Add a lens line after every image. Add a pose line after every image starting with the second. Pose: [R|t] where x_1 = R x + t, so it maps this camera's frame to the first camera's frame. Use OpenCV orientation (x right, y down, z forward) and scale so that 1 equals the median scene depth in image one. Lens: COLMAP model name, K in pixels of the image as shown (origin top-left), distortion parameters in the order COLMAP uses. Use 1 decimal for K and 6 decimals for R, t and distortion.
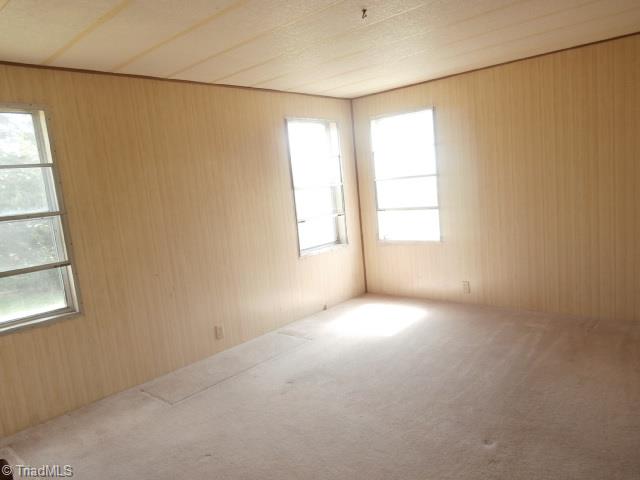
lens RADIAL K [[451.1, 0, 319.7], [0, 451.1, 240.2], [0, 0, 1]] dist [-0.034116, 0.014091]
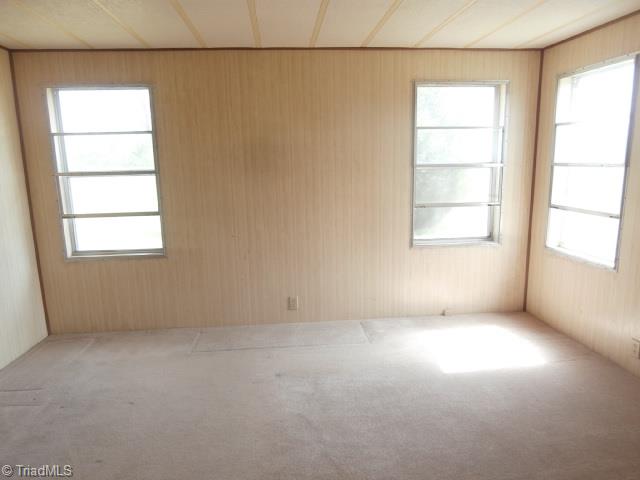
lens RADIAL K [[451.1, 0, 320.7], [0, 451.1, 240.4], [0, 0, 1]] dist [-0.034116, 0.014091]
pose [[0.735730, 0.196743, -0.648069, 0.395855], [-0.137192, 0.980333, 0.141863, -0.075947], [0.663234, -0.015462, 0.748252, 0.256901]]
